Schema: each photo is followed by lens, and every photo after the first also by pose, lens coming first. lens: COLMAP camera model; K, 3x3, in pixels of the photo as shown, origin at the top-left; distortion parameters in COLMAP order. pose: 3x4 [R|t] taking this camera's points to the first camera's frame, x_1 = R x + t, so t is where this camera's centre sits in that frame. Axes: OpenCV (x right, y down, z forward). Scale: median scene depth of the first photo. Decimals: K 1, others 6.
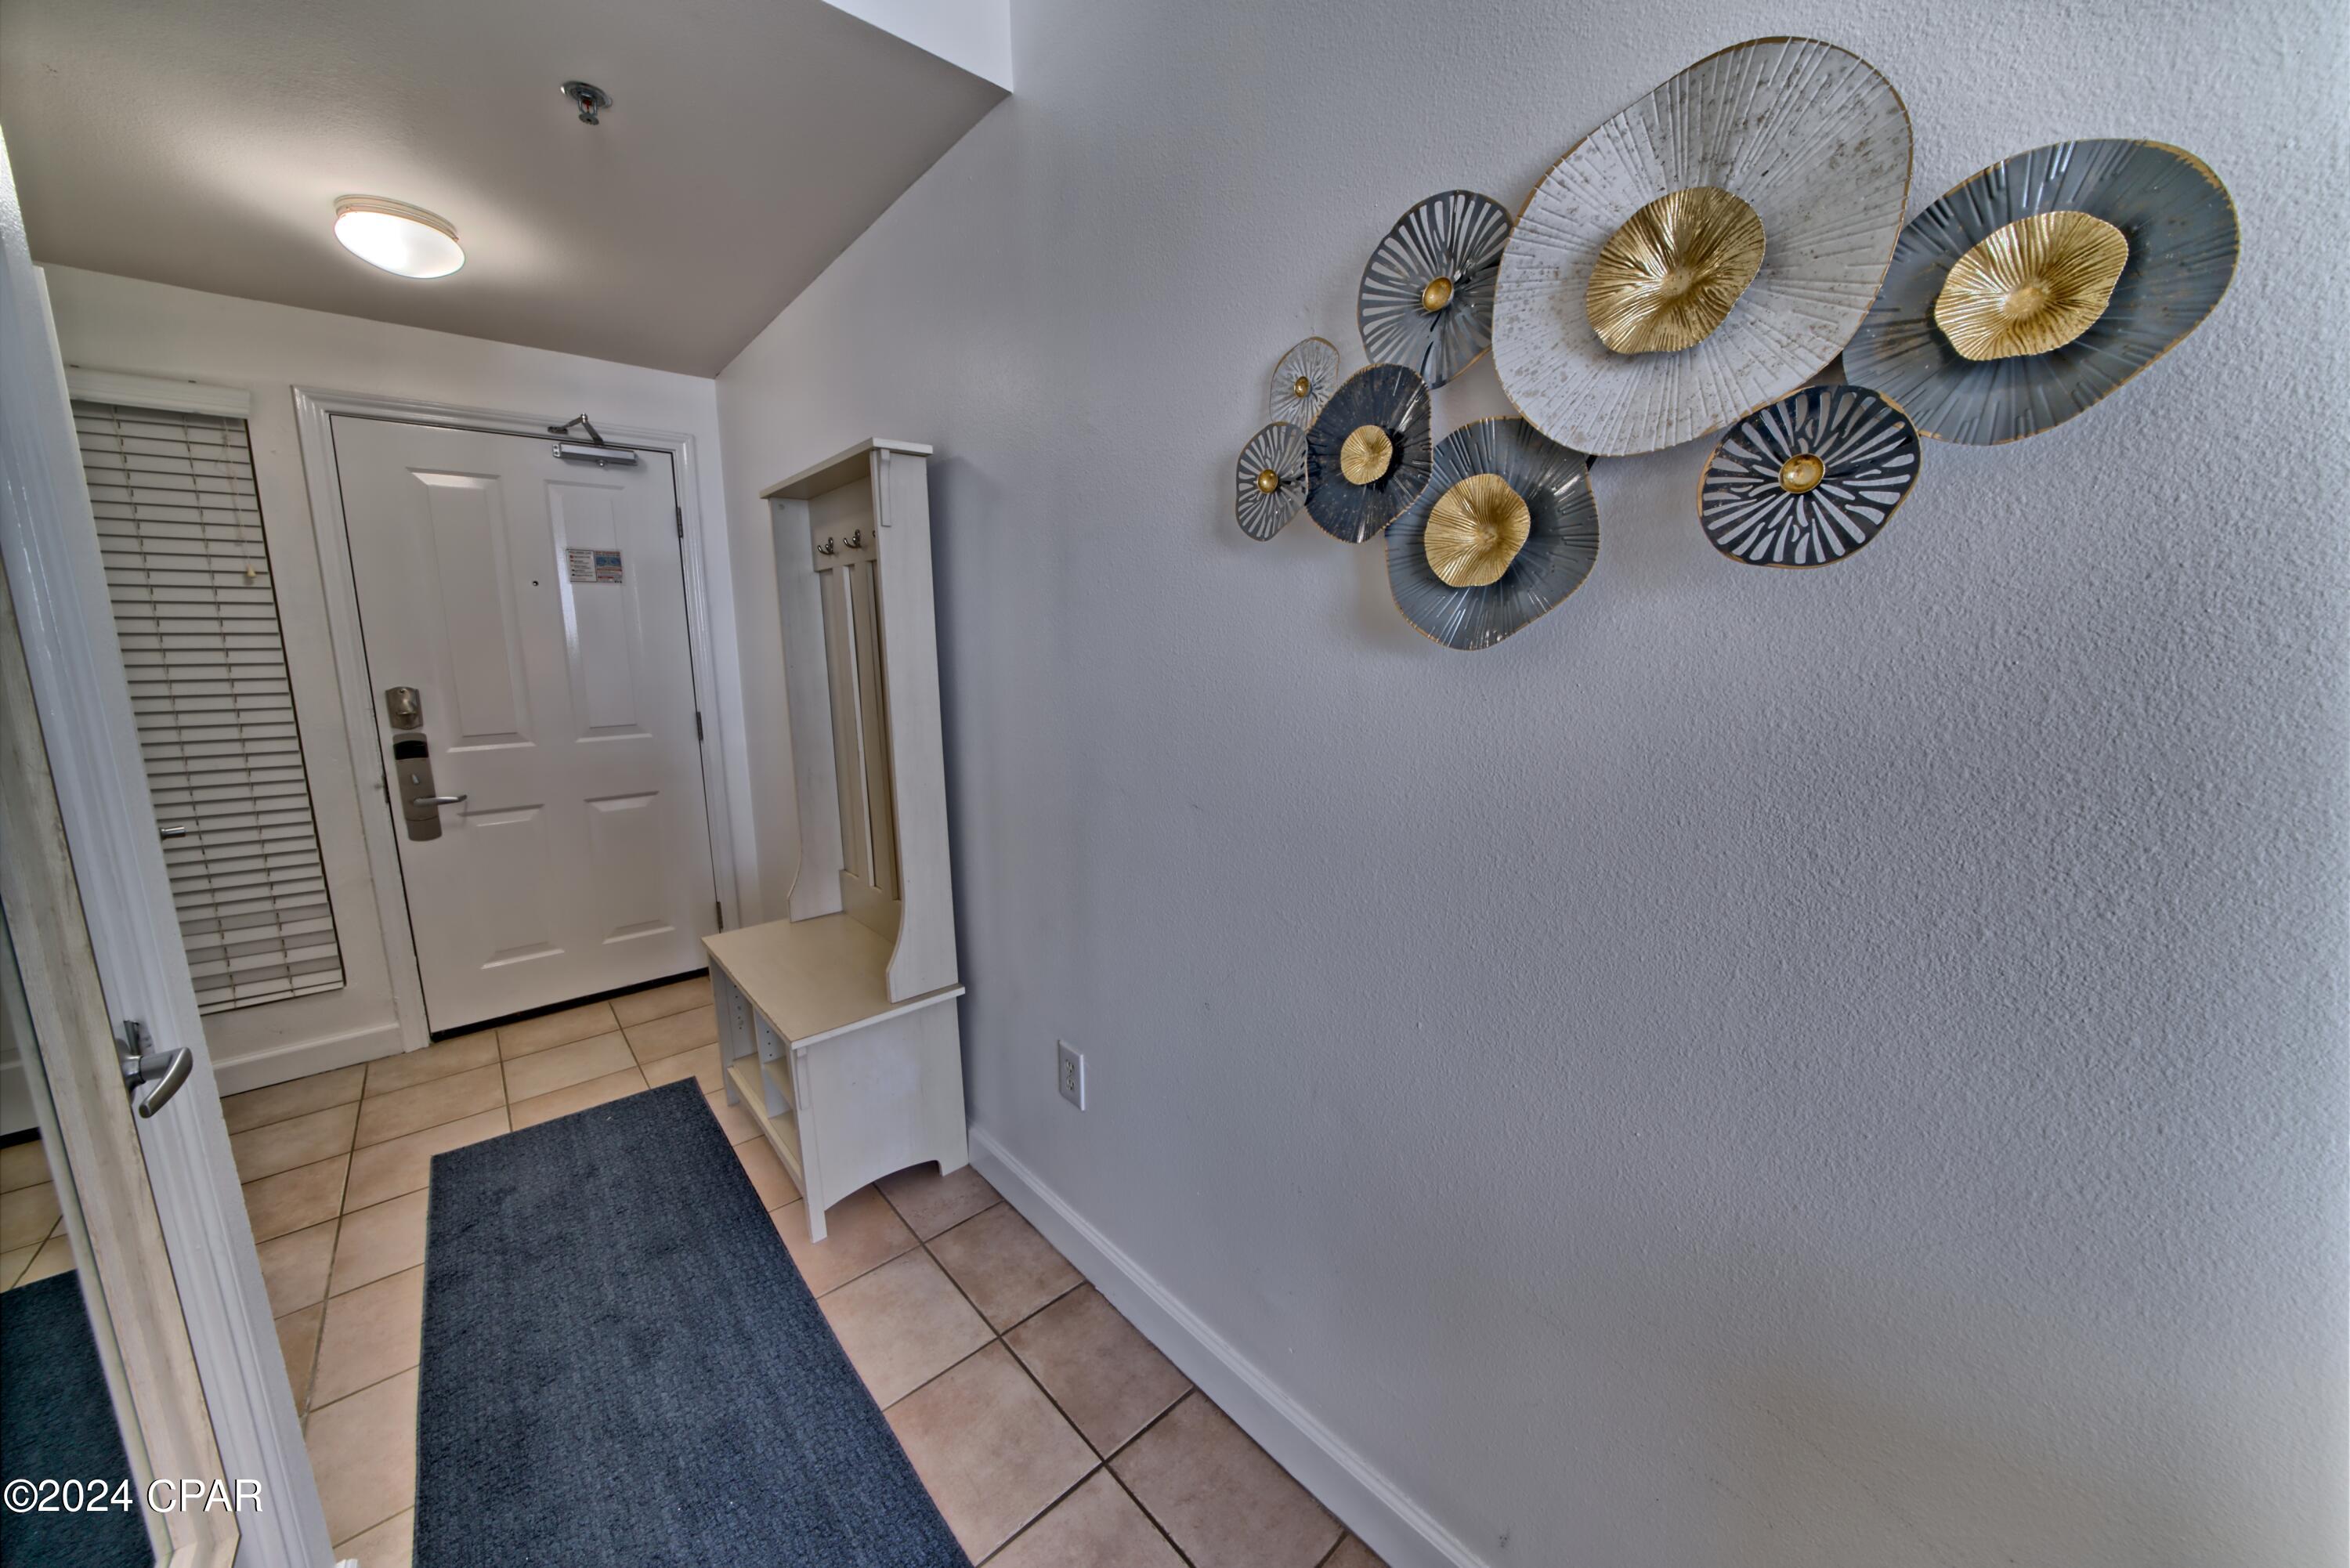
lens RADIAL K [[820.0, 0, 1160.2], [0, 820.0, 781.5], [0, 0, 1]] dist [-0.024413, 0.002236]
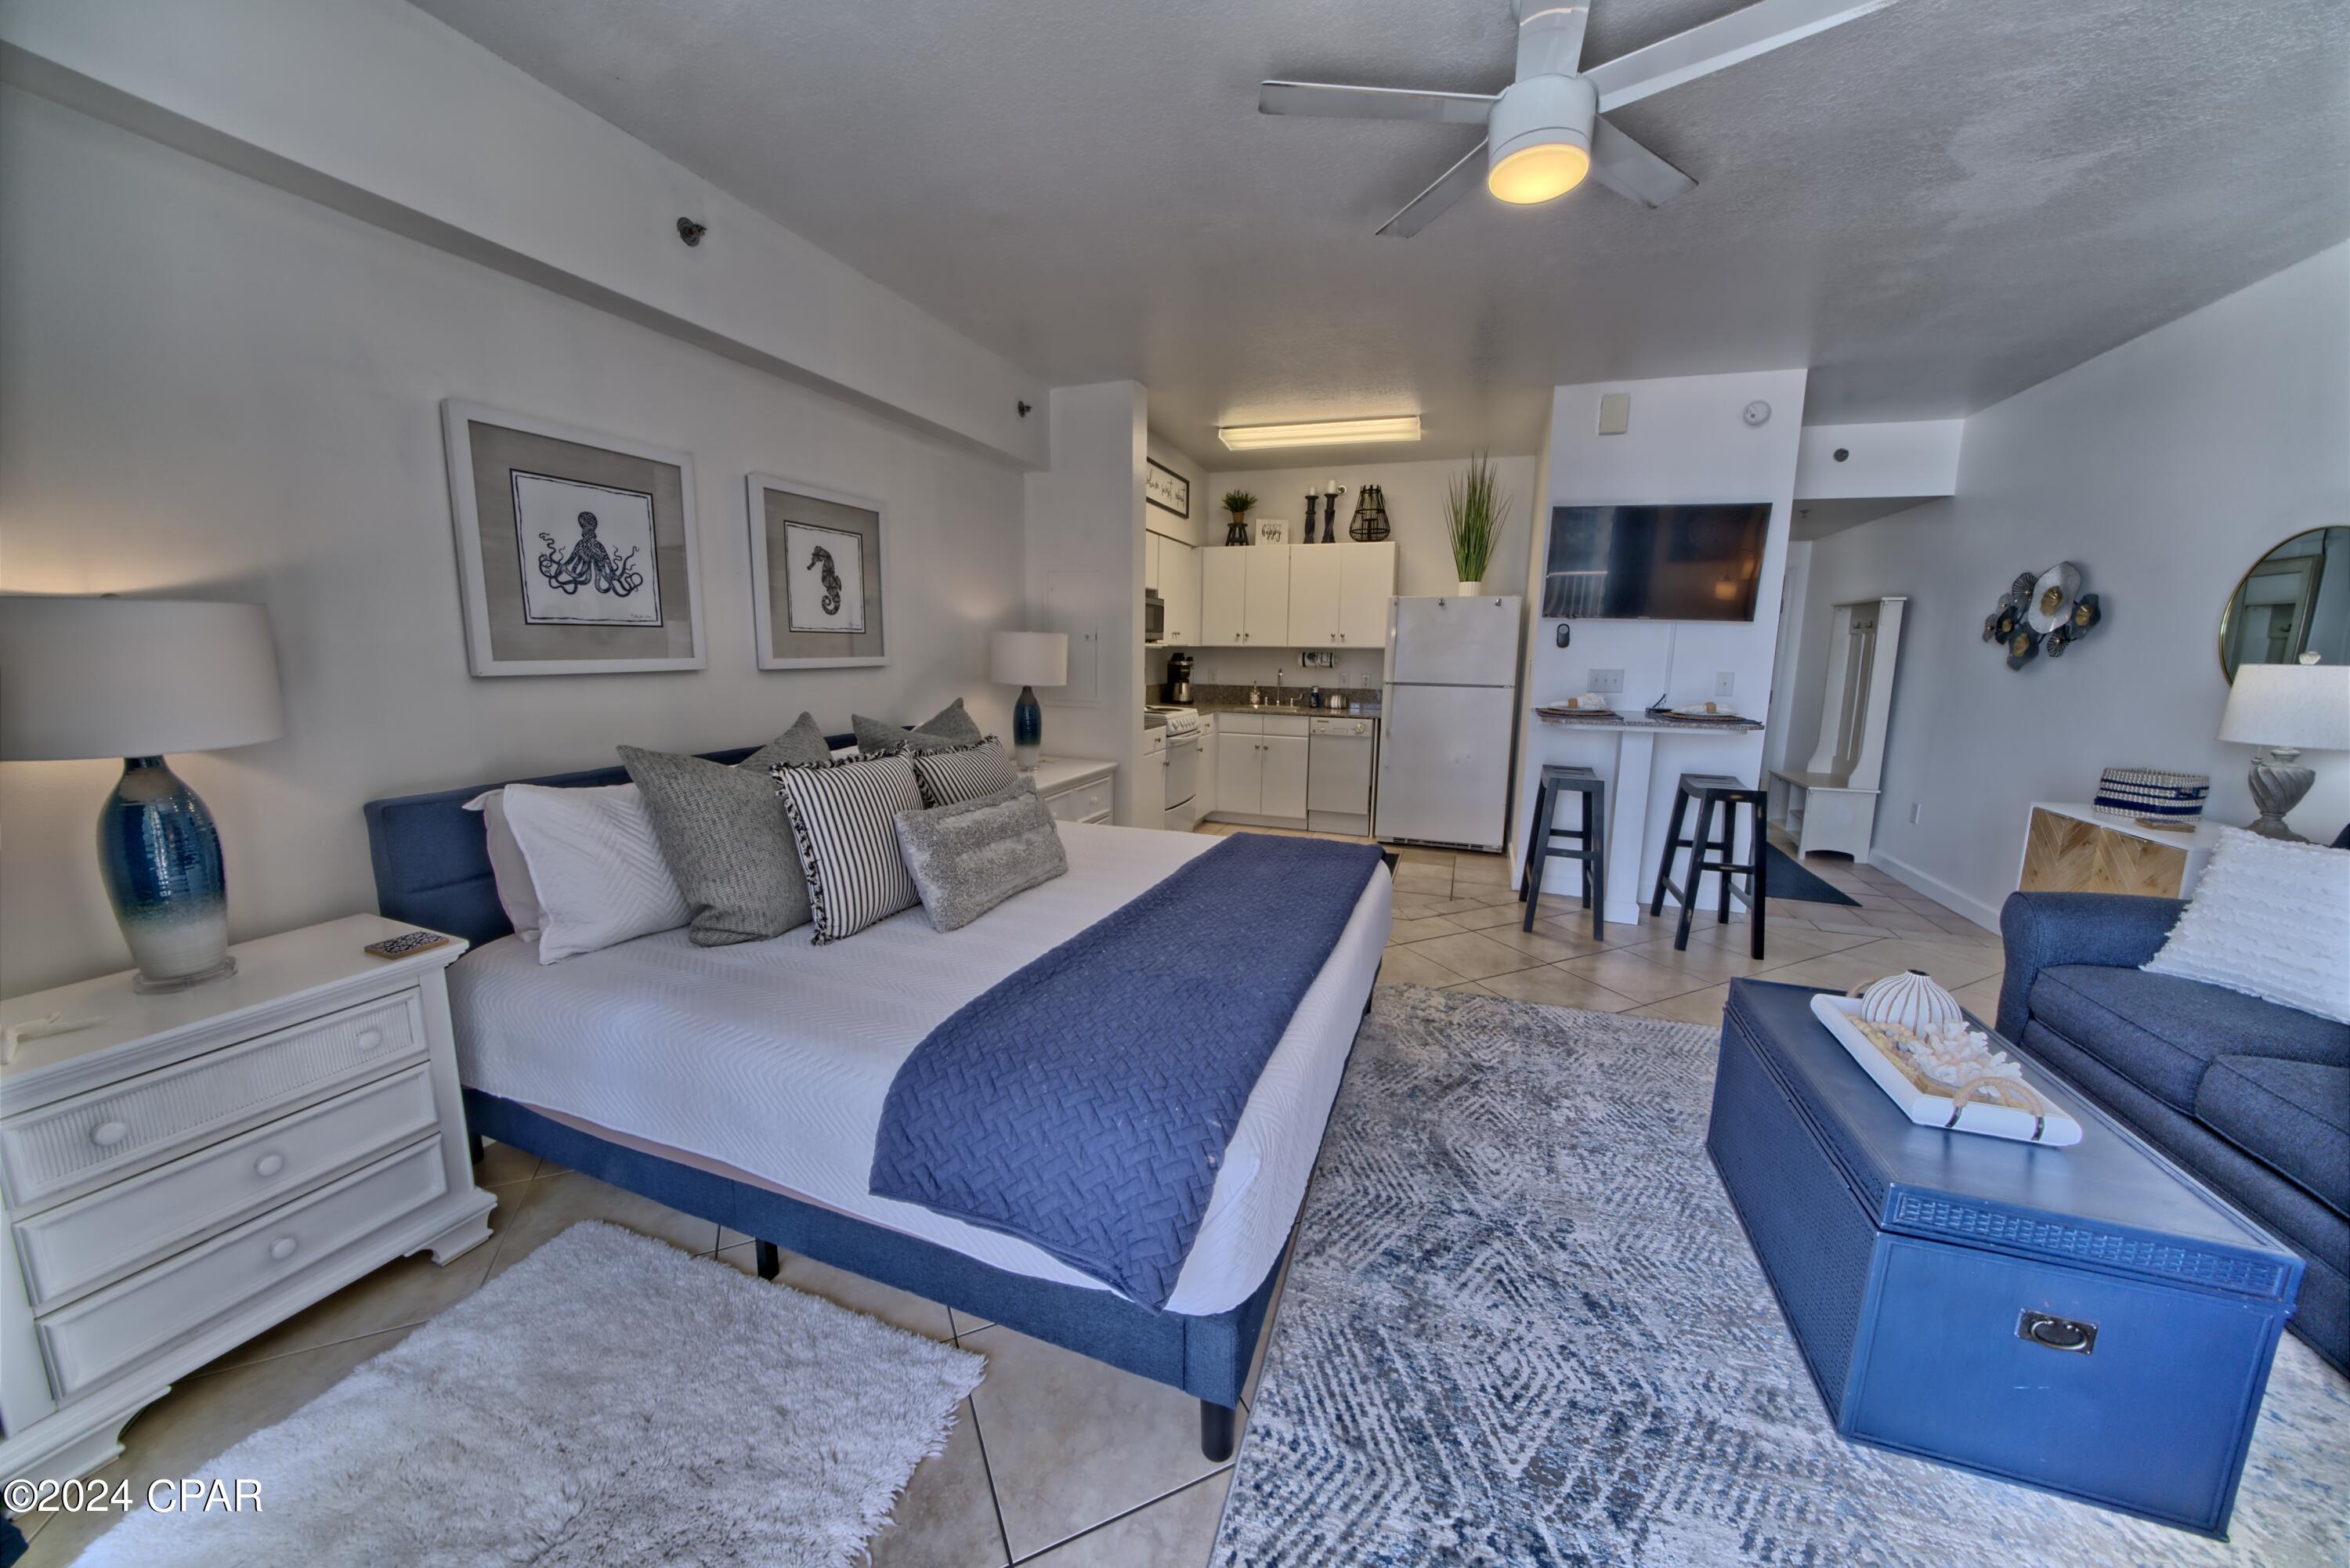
lens RADIAL K [[820.0, 0, 1175.6], [0, 820.0, 773.4], [0, 0, 1]] dist [-0.024413, 0.002236]
pose [[0.489064, 0.147169, -0.859743, 1.891571], [-0.166011, 0.983351, 0.073892, 0.806035], [0.856304, 0.106589, 0.505354, -4.932845]]
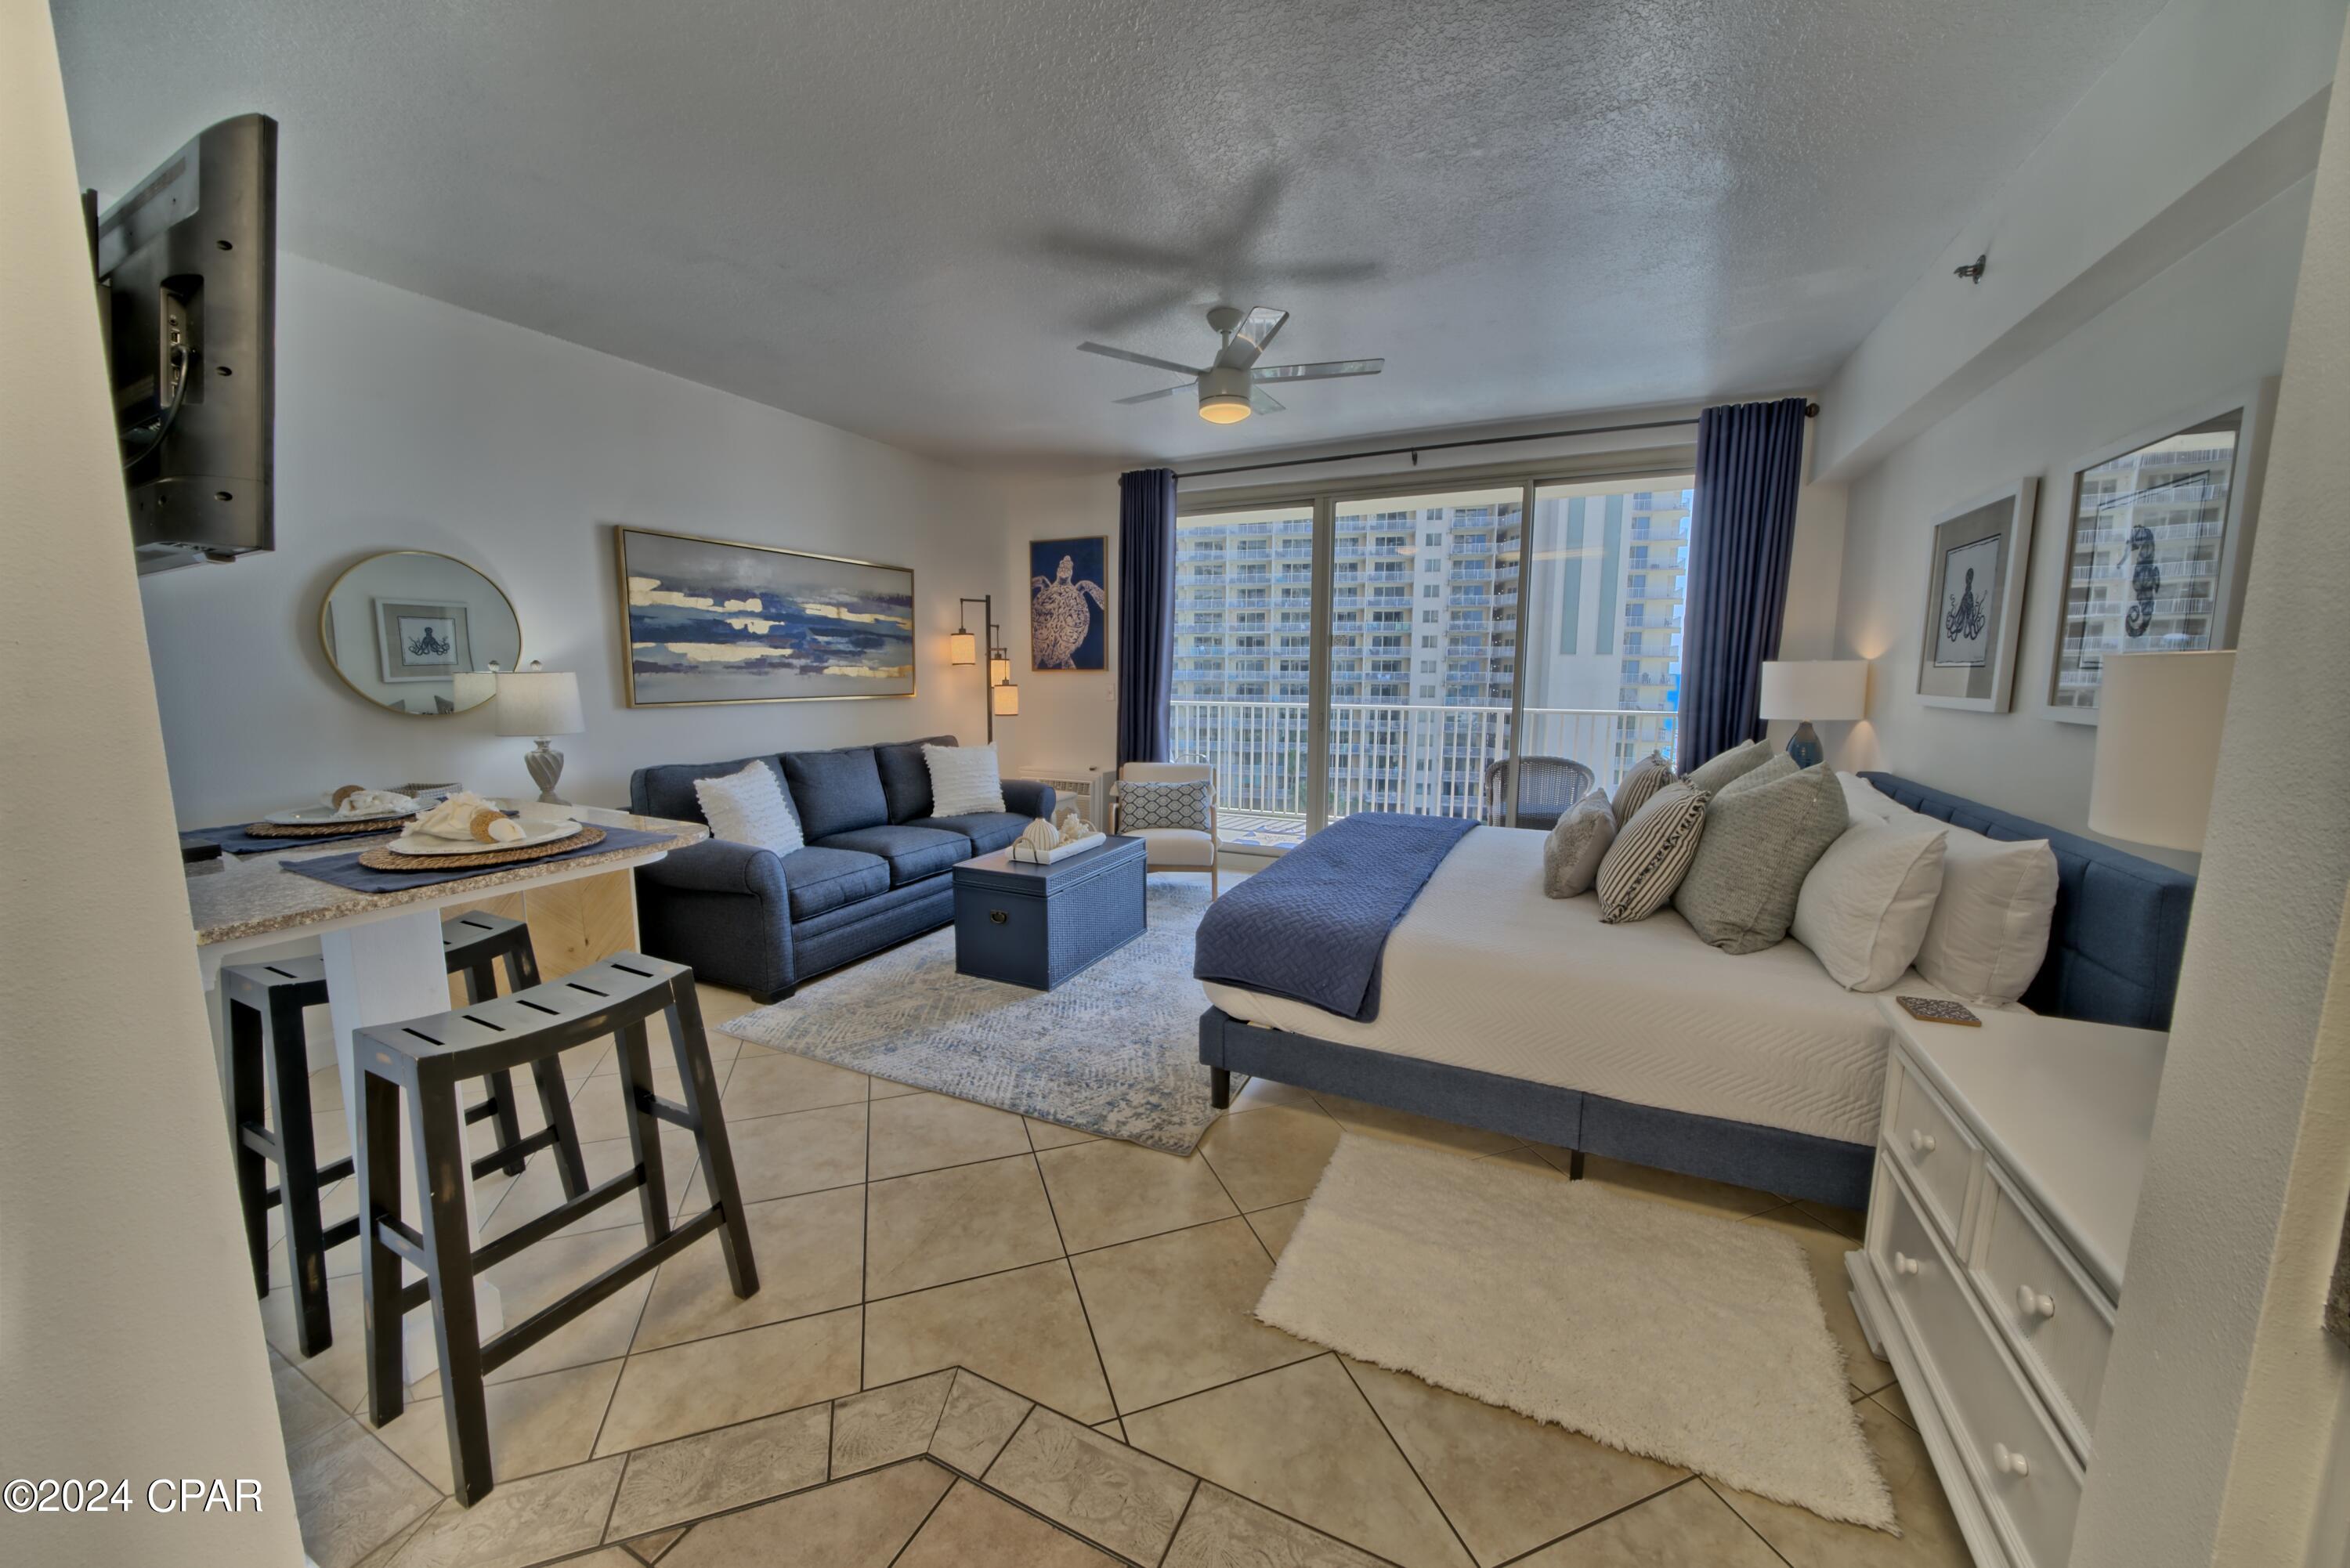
lens RADIAL K [[820.0, 0, 1171.3], [0, 820.0, 774.2], [0, 0, 1]] dist [-0.024413, 0.002236]
pose [[-0.396671, -0.114296, 0.910818, -2.780220], [0.156408, 0.969294, 0.189751, 0.225003], [-0.904538, 0.217728, -0.366614, -1.578307]]
